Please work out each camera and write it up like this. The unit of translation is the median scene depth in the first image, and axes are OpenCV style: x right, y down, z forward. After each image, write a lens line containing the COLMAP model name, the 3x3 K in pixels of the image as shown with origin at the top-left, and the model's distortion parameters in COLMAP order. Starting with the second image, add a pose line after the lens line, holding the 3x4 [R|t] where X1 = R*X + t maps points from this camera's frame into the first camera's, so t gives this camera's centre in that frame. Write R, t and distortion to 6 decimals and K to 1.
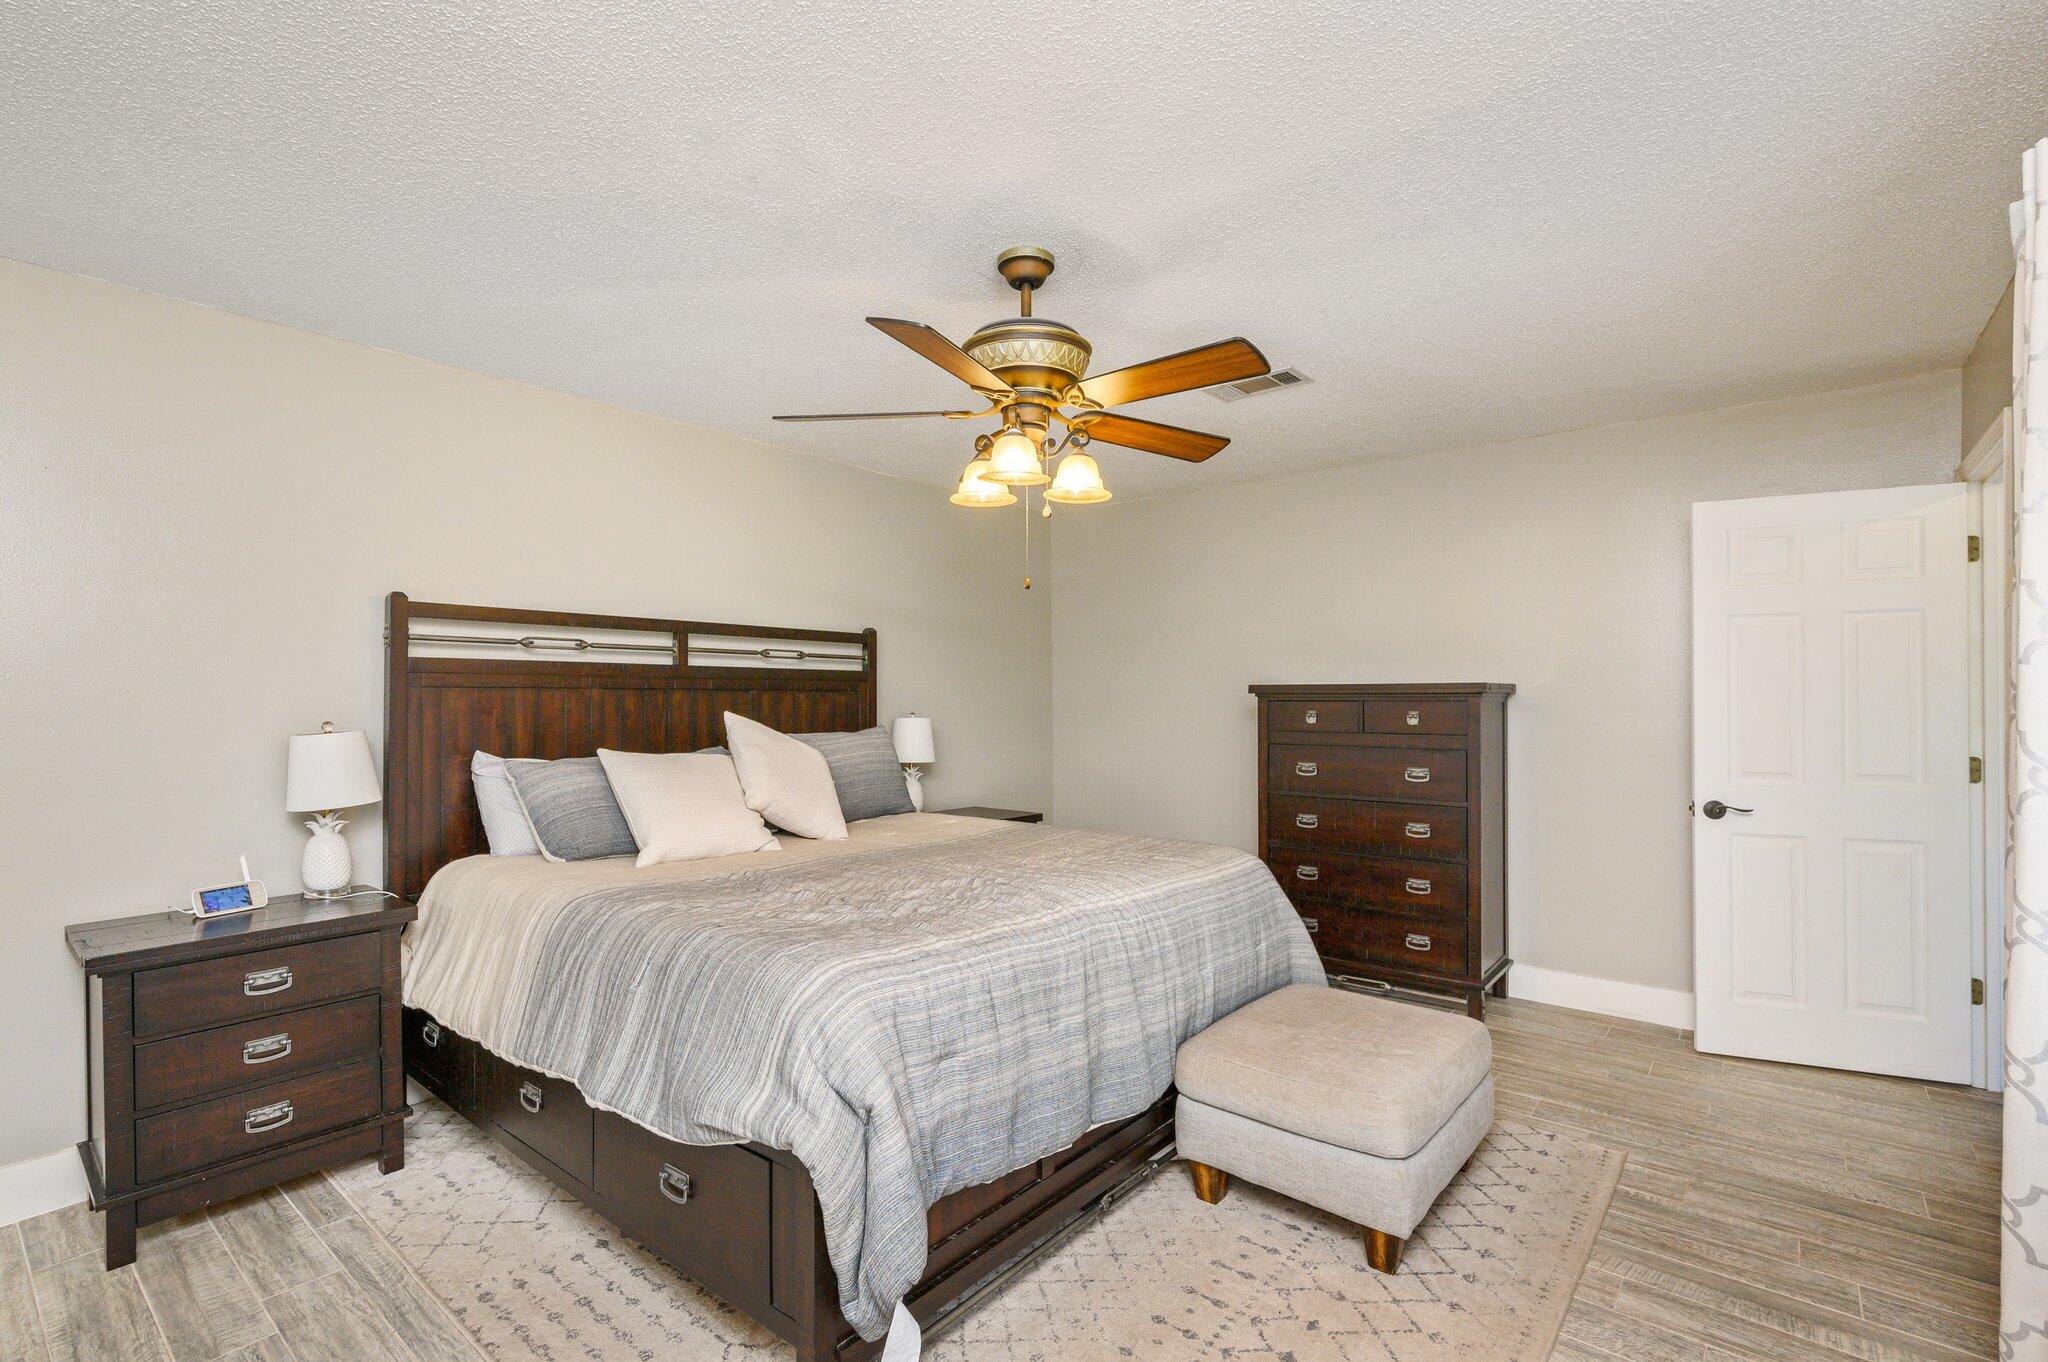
lens RADIAL K [[966.4, 0, 1033.7], [0, 966.4, 686.2], [0, 0, 1]] dist [-0.002727, 0.001285]
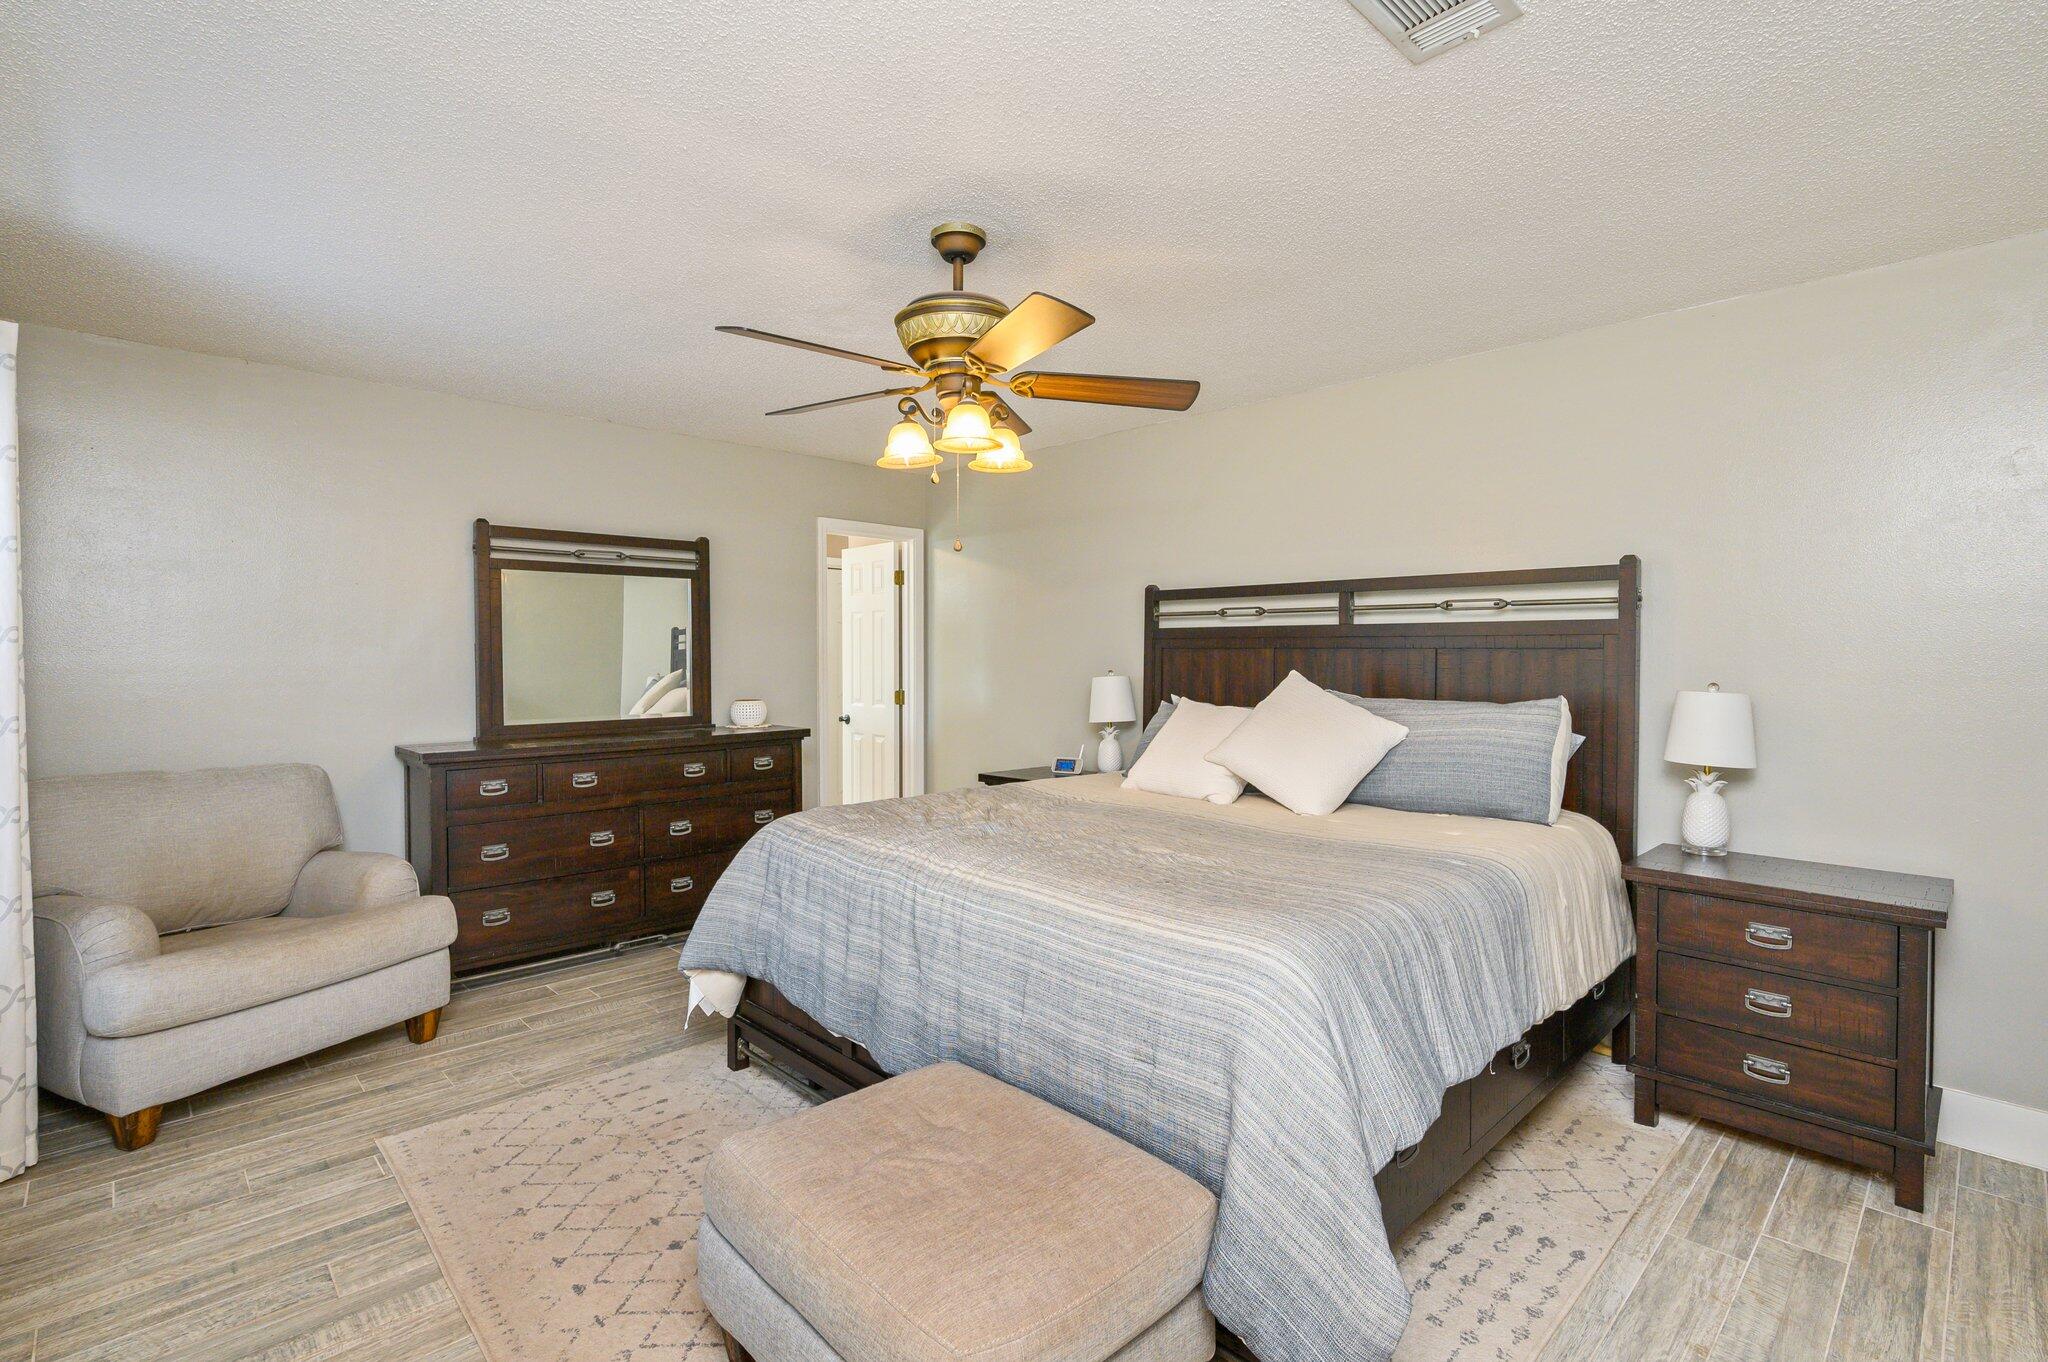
lens RADIAL K [[966.4, 0, 1035.1], [0, 966.4, 677.9], [0, 0, 1]] dist [-0.002727, 0.001285]
pose [[-0.132407, 0.023489, -0.990917, 0.682502], [0.008274, 0.999711, 0.022592, 0.008442], [0.991161, -0.005208, -0.132563, 0.820763]]
